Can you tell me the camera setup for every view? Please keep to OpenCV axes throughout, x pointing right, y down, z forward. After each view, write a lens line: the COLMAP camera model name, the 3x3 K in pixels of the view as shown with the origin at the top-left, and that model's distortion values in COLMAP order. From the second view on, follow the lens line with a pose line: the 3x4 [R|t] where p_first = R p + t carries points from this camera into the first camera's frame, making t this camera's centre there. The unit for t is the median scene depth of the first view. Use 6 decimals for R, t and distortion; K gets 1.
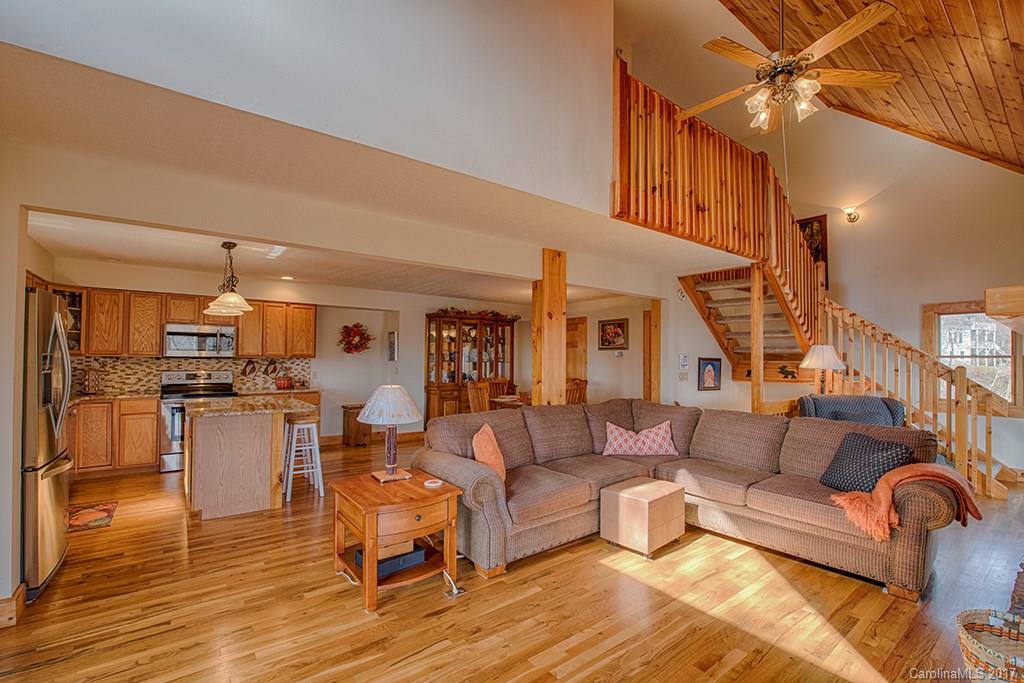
lens RADIAL K [[444.4, 0, 512.1], [0, 444.4, 348.3], [0, 0, 1]] dist [-0.016492, -0.000021]
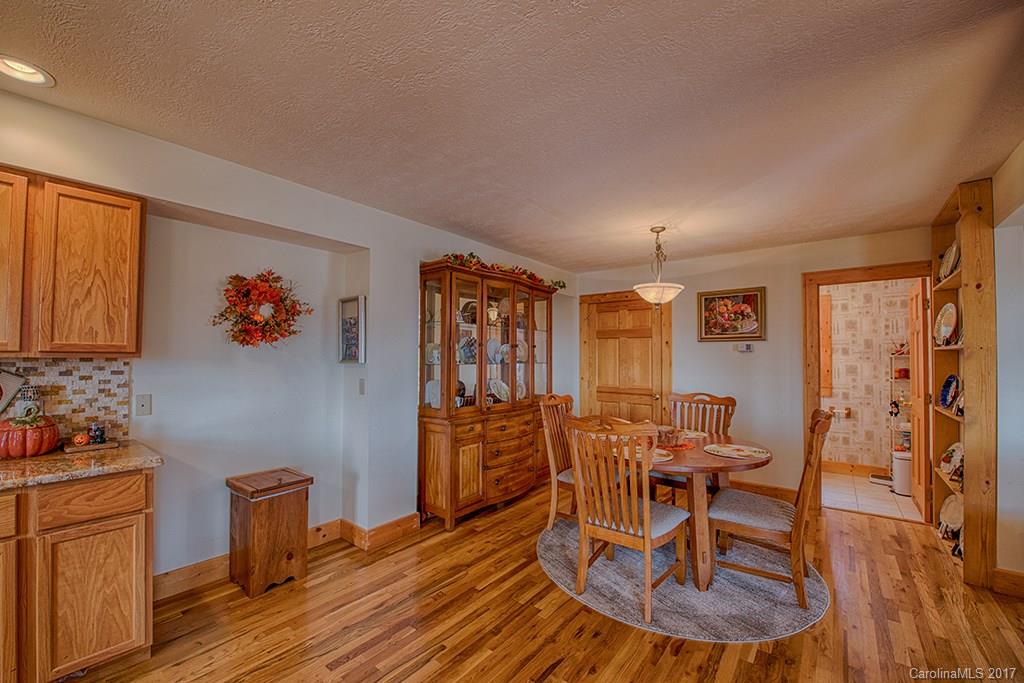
lens RADIAL K [[417.4, 0, 487.3], [0, 417.4, 346.4], [0, 0, 1]] dist [-0.016895, -0.001368]
pose [[0.978422, 0.001069, 0.206613, -0.247325], [-0.001070, 0.999999, -0.000107, 0.013020], [-0.206613, -0.000116, 0.978423, 0.628283]]
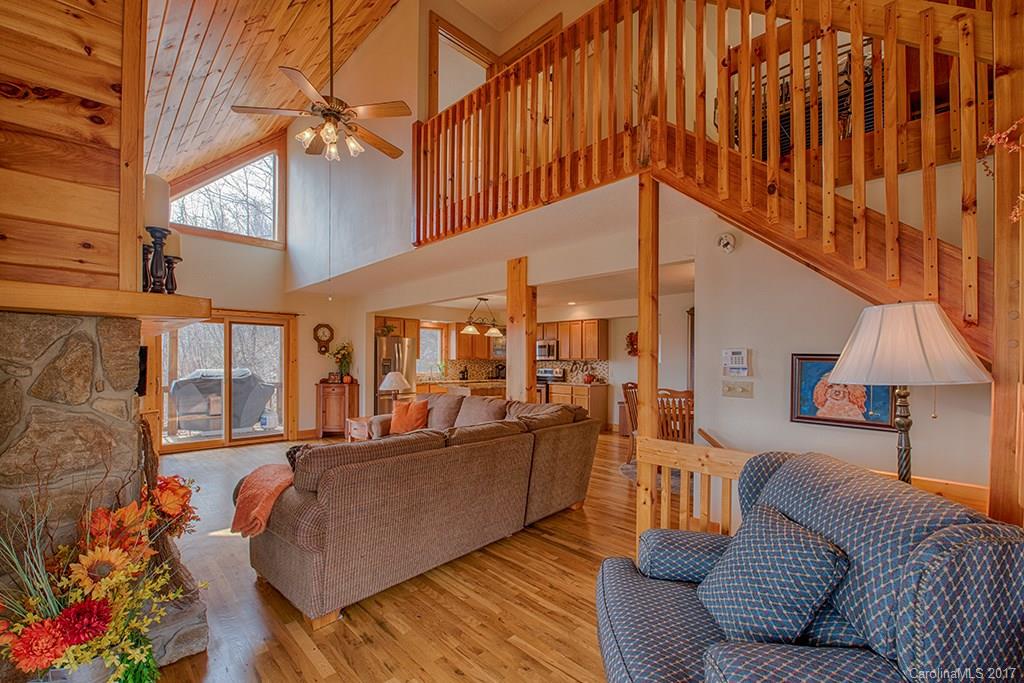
lens RADIAL K [[444.4, 0, 526.3], [0, 444.4, 357.8], [0, 0, 1]] dist [-0.016492, -0.000021]
pose [[0.144762, -0.011620, -0.989398, 0.797680], [0.017896, 0.999798, -0.009124, 0.022057], [0.989305, -0.016385, 0.144940, 0.588920]]
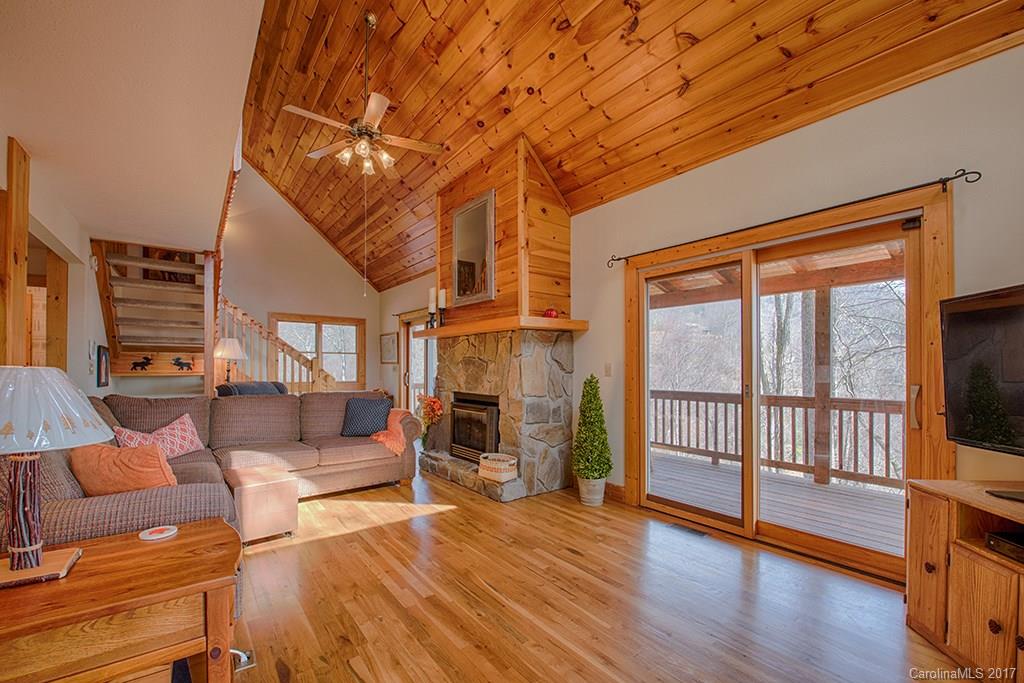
lens RADIAL K [[417.4, 0, 523.4], [0, 417.4, 364.1], [0, 0, 1]] dist [-0.016895, -0.001368]
pose [[-0.013944, -0.004527, 0.999893, -0.304304], [-0.026241, 0.999647, 0.004160, 0.029866], [-0.999558, -0.026181, -0.014058, 0.229755]]
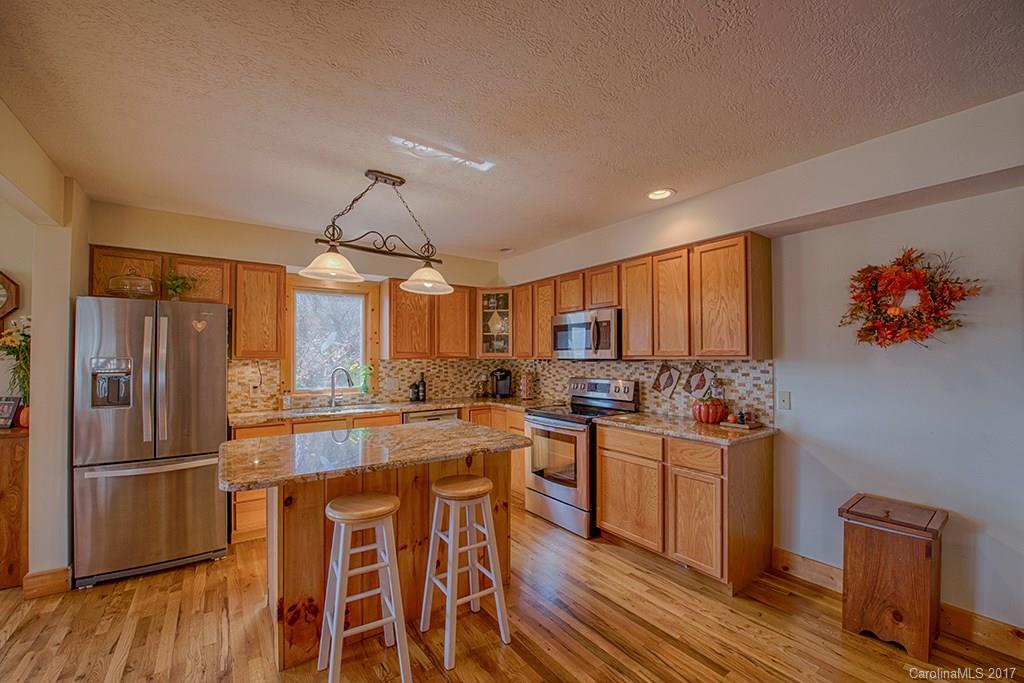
lens RADIAL K [[417.4, 0, 520.5], [0, 417.4, 350.6], [0, 0, 1]] dist [-0.016895, -0.001368]
pose [[-0.029550, -0.025295, -0.999243, -0.047093], [0.024080, 0.999372, -0.026011, 0.018092], [0.999273, -0.024831, -0.028923, 0.780219]]
